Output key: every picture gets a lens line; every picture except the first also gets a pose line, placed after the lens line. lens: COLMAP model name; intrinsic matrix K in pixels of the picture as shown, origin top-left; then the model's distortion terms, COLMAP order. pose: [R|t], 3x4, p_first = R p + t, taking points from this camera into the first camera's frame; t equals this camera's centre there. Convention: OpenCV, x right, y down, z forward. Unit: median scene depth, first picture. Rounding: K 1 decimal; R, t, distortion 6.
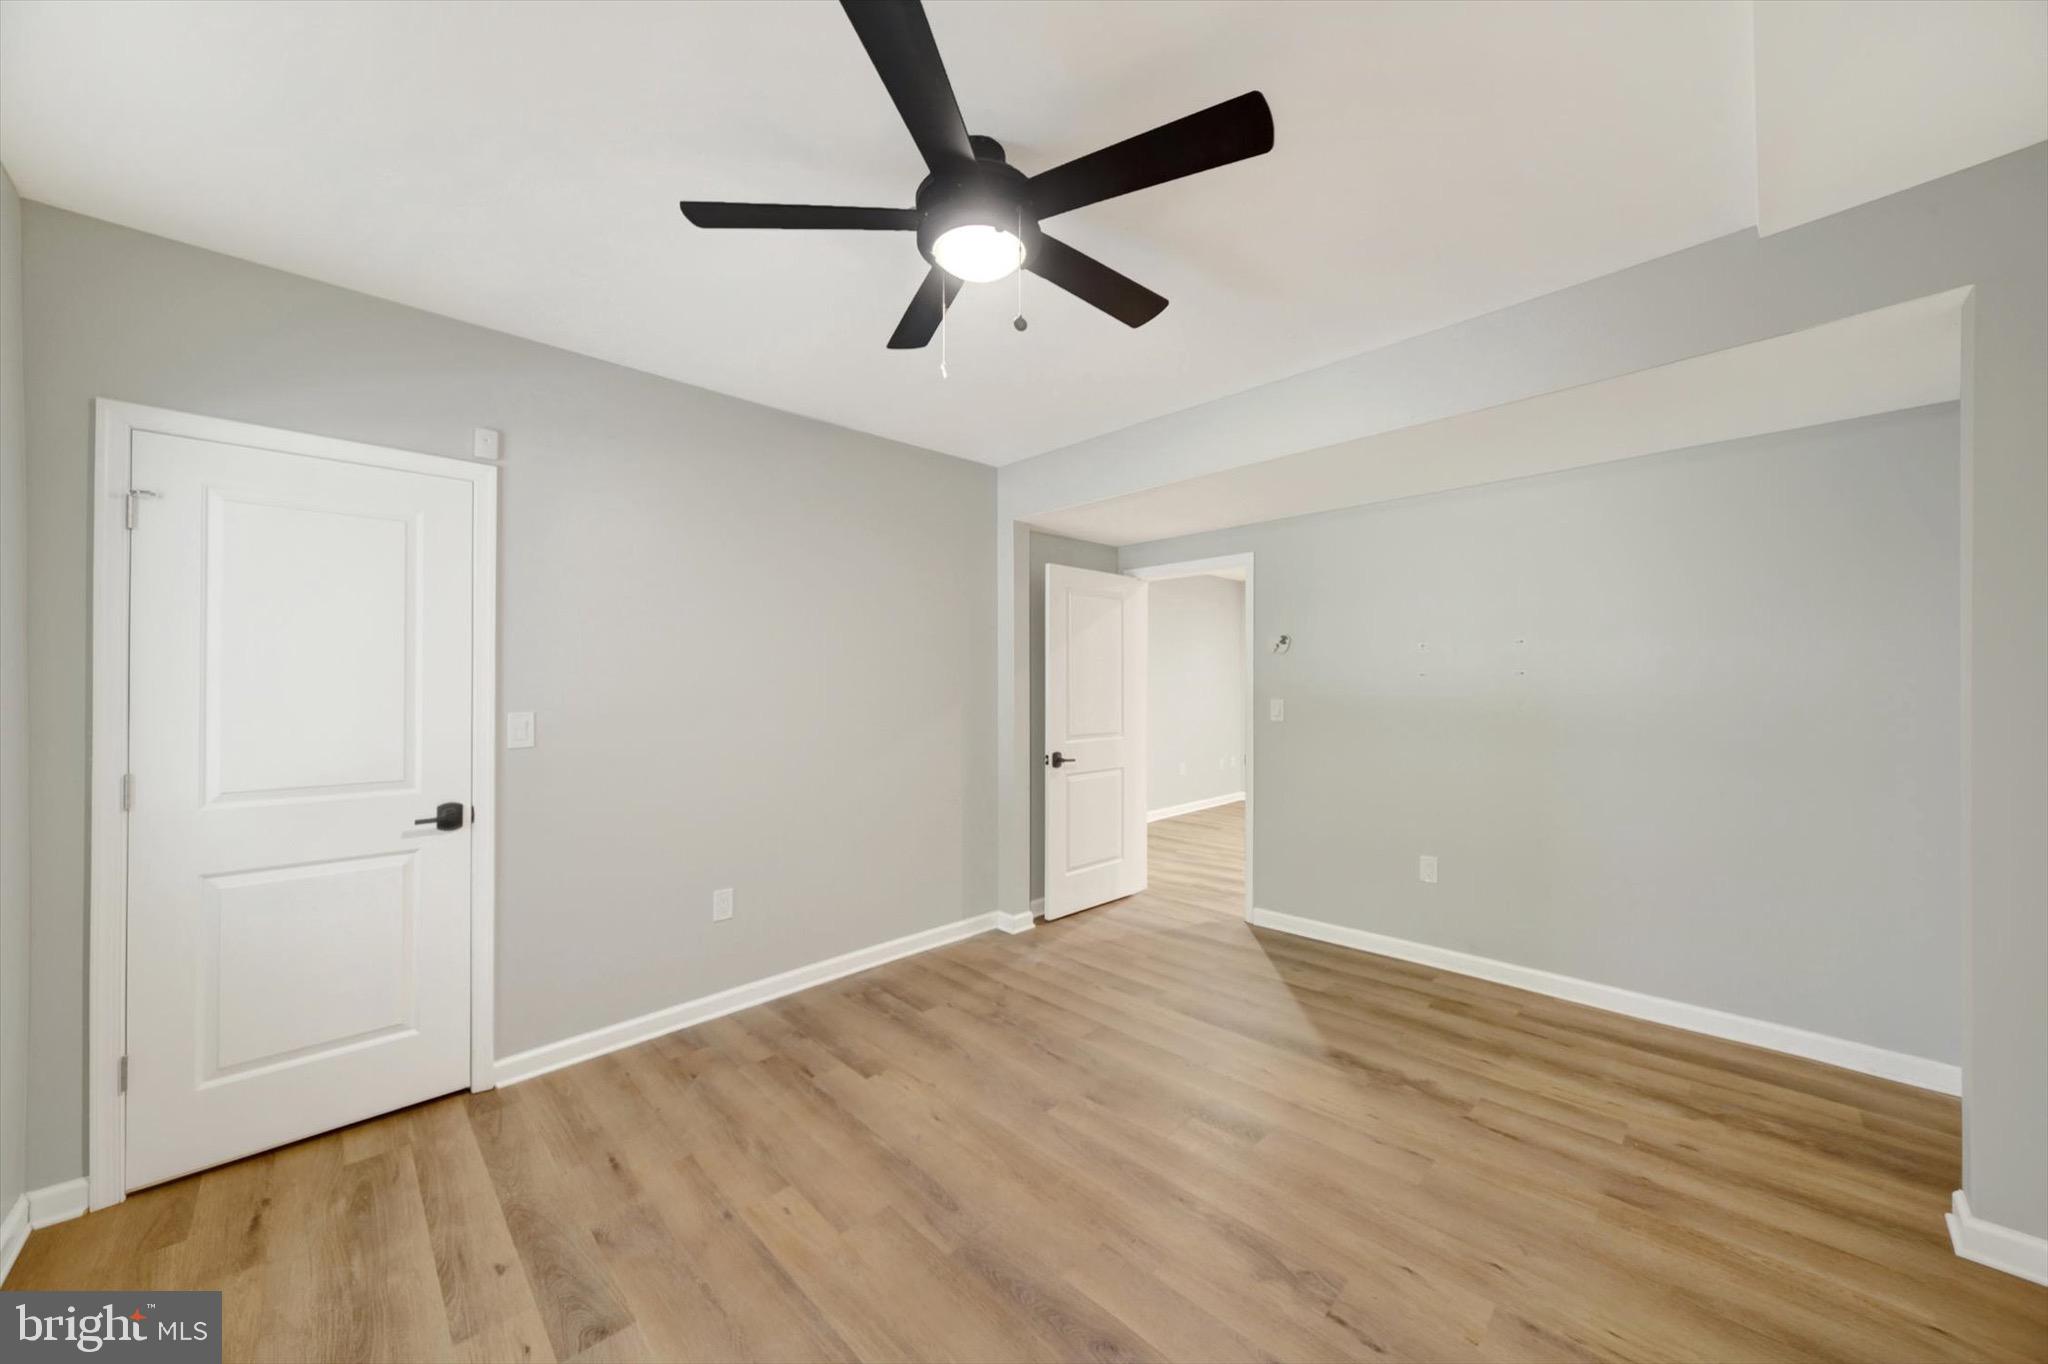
lens RADIAL K [[733.7, 0, 1024.2], [0, 733.7, 687.5], [0, 0, 1]] dist [-0.009843, -0.000016]
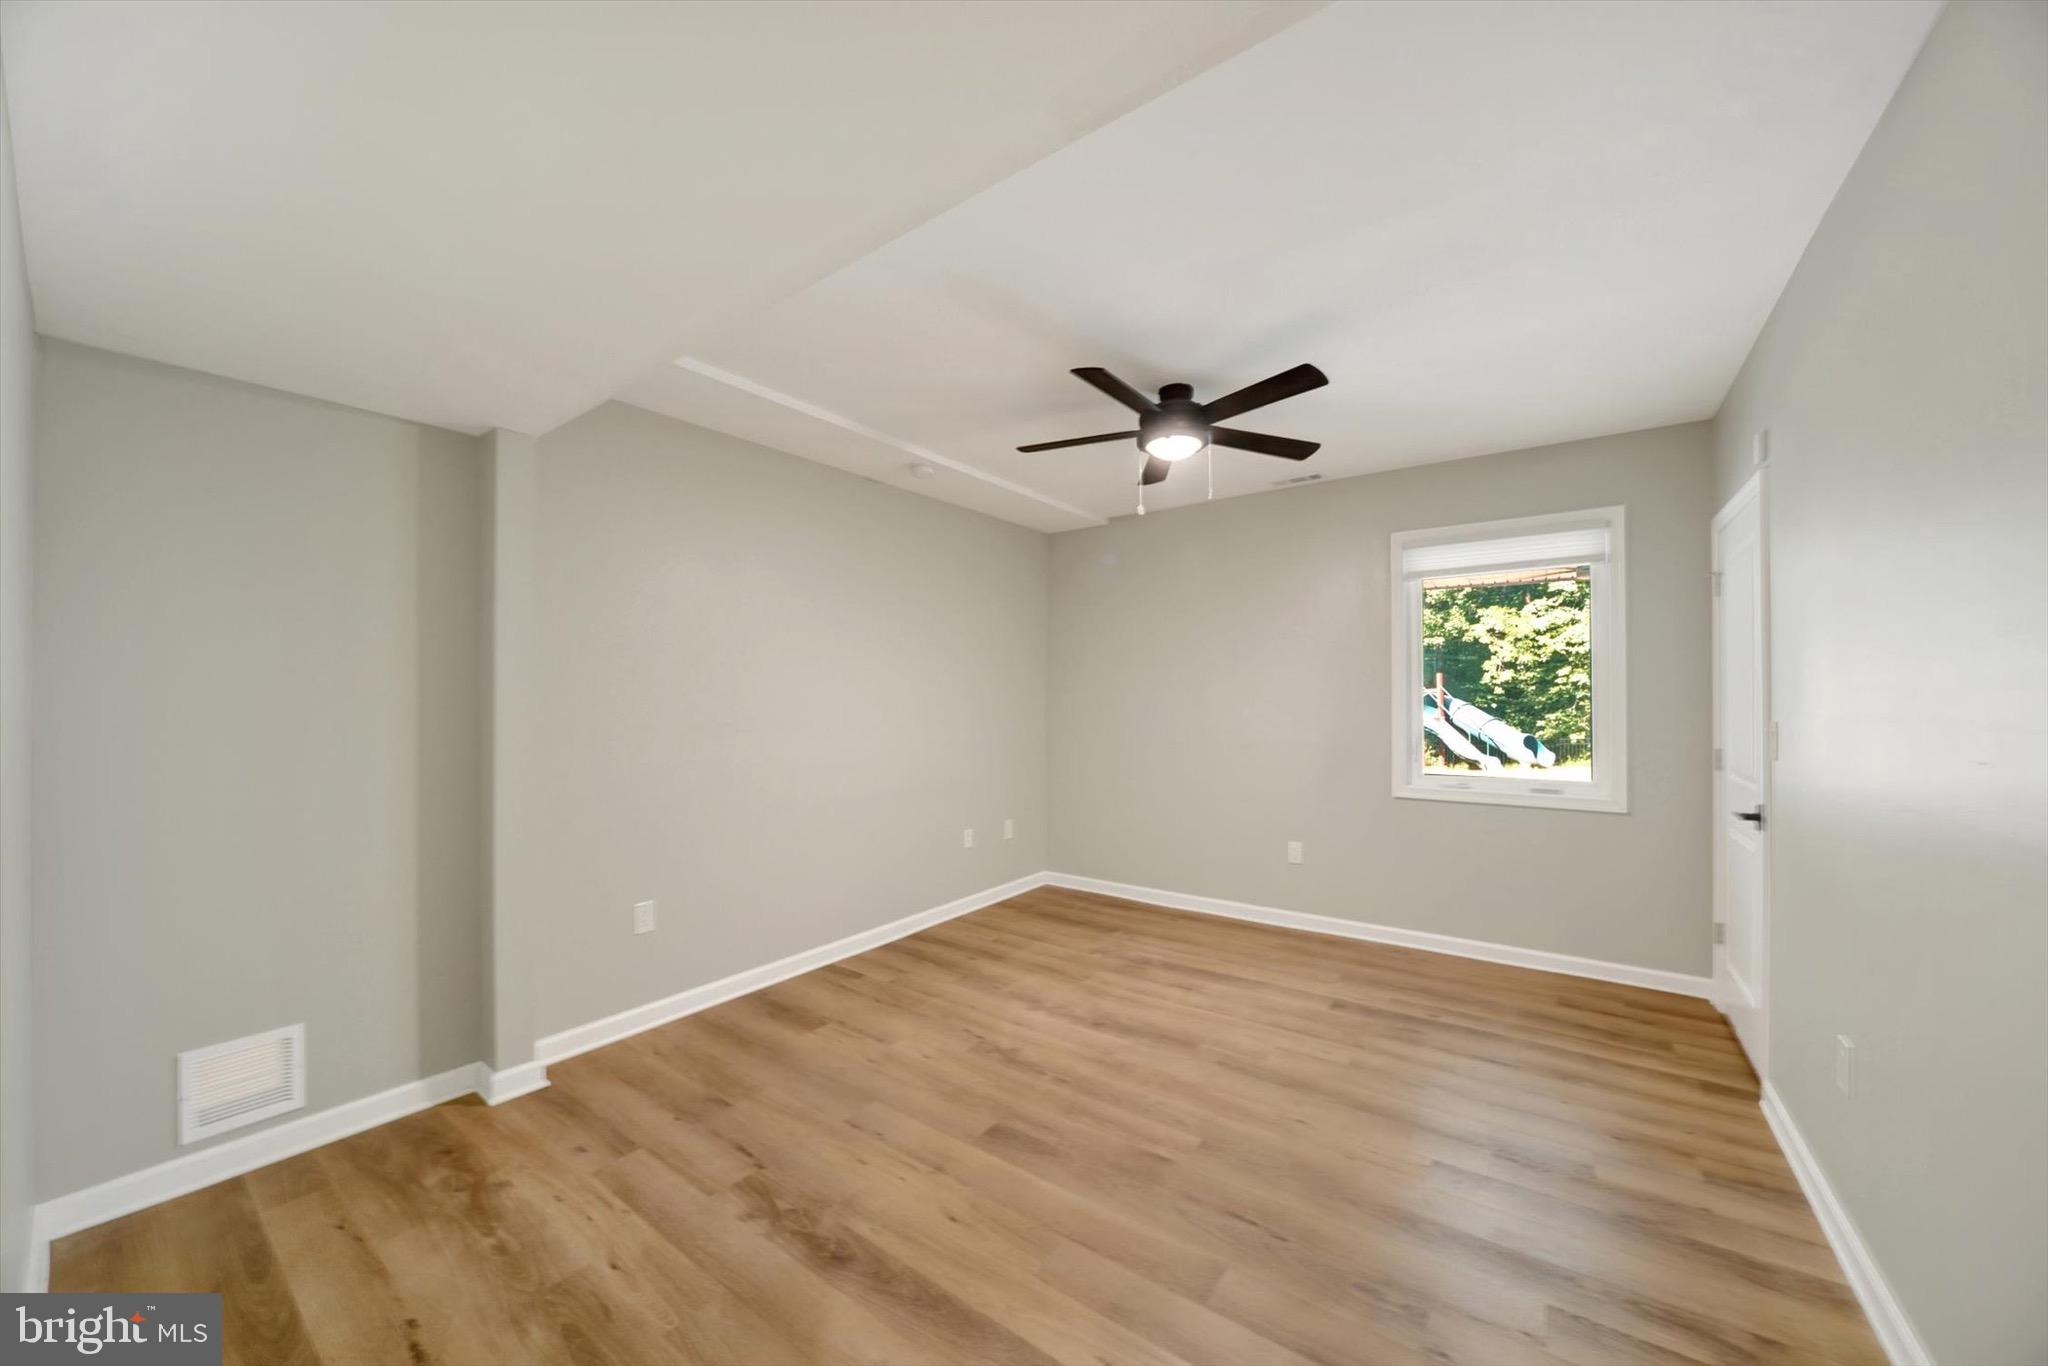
lens RADIAL K [[733.7, 0, 1022.9], [0, 733.7, 687.6], [0, 0, 1]] dist [-0.009843, -0.000016]
pose [[-0.985890, 0.011055, -0.167031, 0.438422], [0.013474, 0.999820, -0.013357, 0.002328], [0.166854, -0.015420, -0.985861, 2.022912]]
